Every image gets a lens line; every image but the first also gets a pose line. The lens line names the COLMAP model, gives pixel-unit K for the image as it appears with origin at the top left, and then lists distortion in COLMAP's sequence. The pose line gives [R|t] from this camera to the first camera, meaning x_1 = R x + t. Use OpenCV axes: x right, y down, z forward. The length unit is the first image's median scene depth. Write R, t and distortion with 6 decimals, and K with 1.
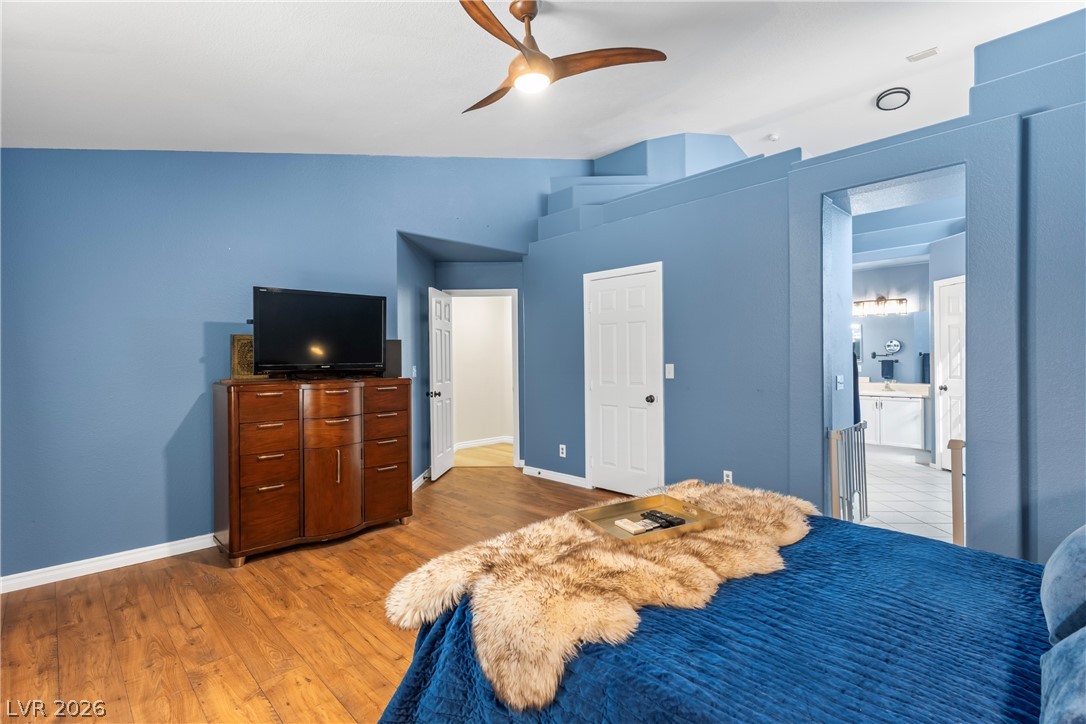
lens RADIAL K [[513.0, 0, 546.4], [0, 513.0, 360.8], [0, 0, 1]] dist [-0.003409, 0.001785]
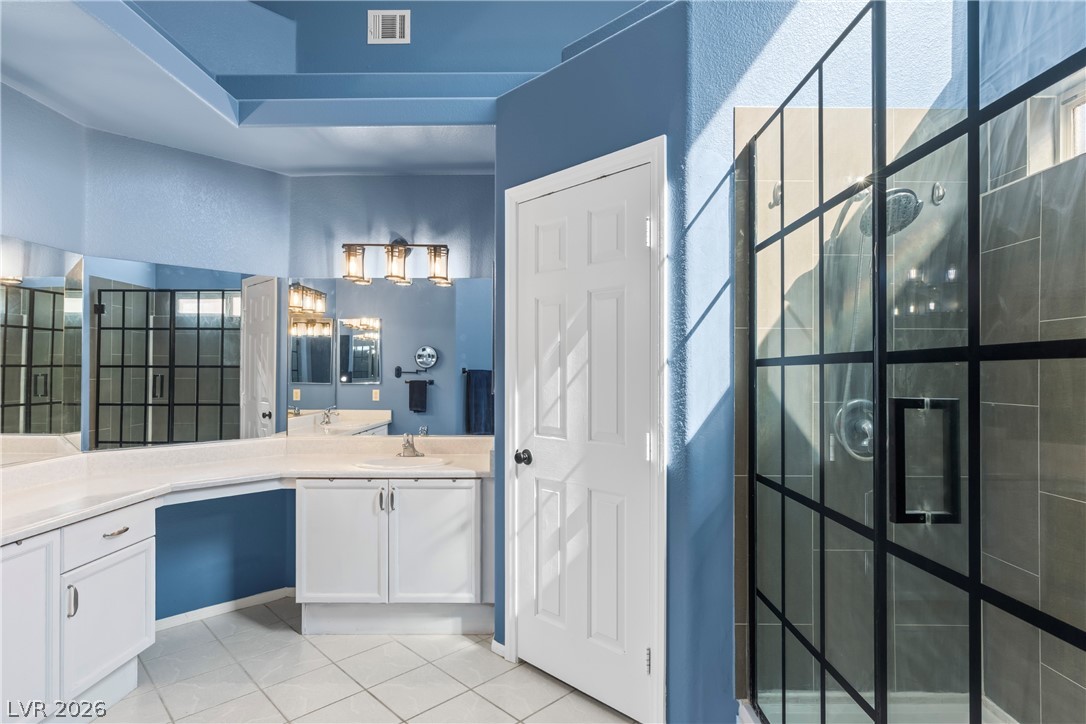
lens RADIAL K [[577.7, 0, 544.0], [0, 577.7, 365.6], [0, 0, 1]] dist [0.005971, 0.001900]
pose [[0.708651, 0.020324, 0.705267, 0.405490], [-0.006895, 0.999737, -0.021883, -0.006701], [-0.705526, 0.010645, 0.708604, 0.579115]]
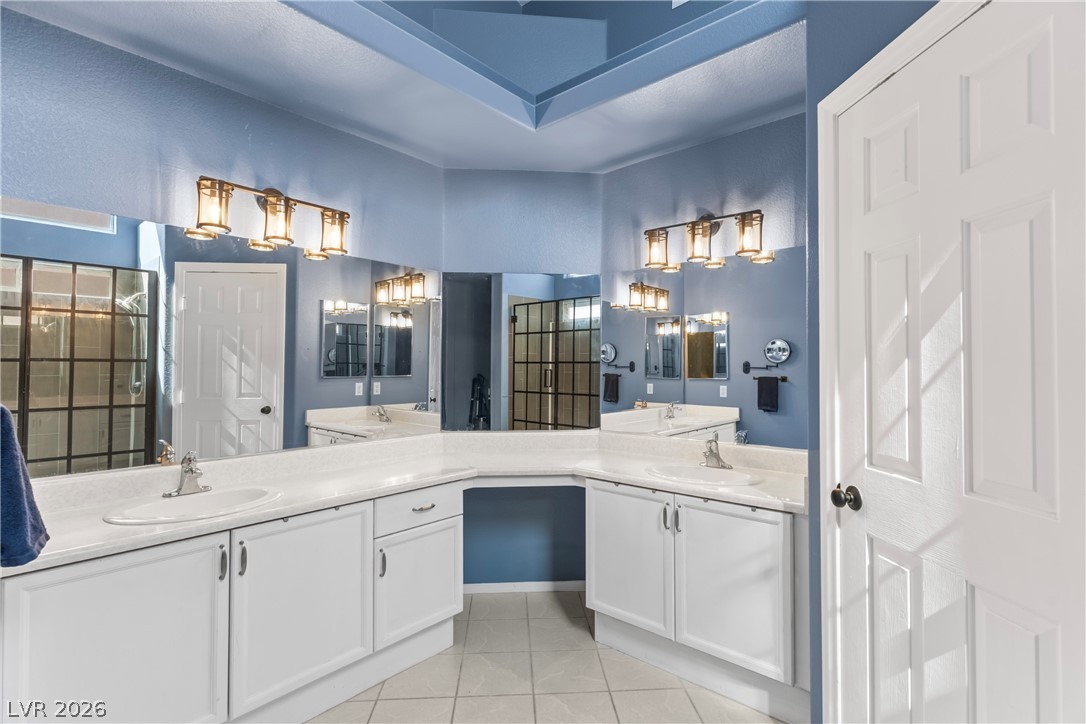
lens RADIAL K [[513.0, 0, 540.1], [0, 513.0, 357.2], [0, 0, 1]] dist [-0.003409, 0.001785]
pose [[0.996702, 0.016532, 0.079449, 0.516084], [-0.014719, 0.999619, -0.023344, -0.007858], [-0.079805, 0.022097, 0.996566, 0.649074]]
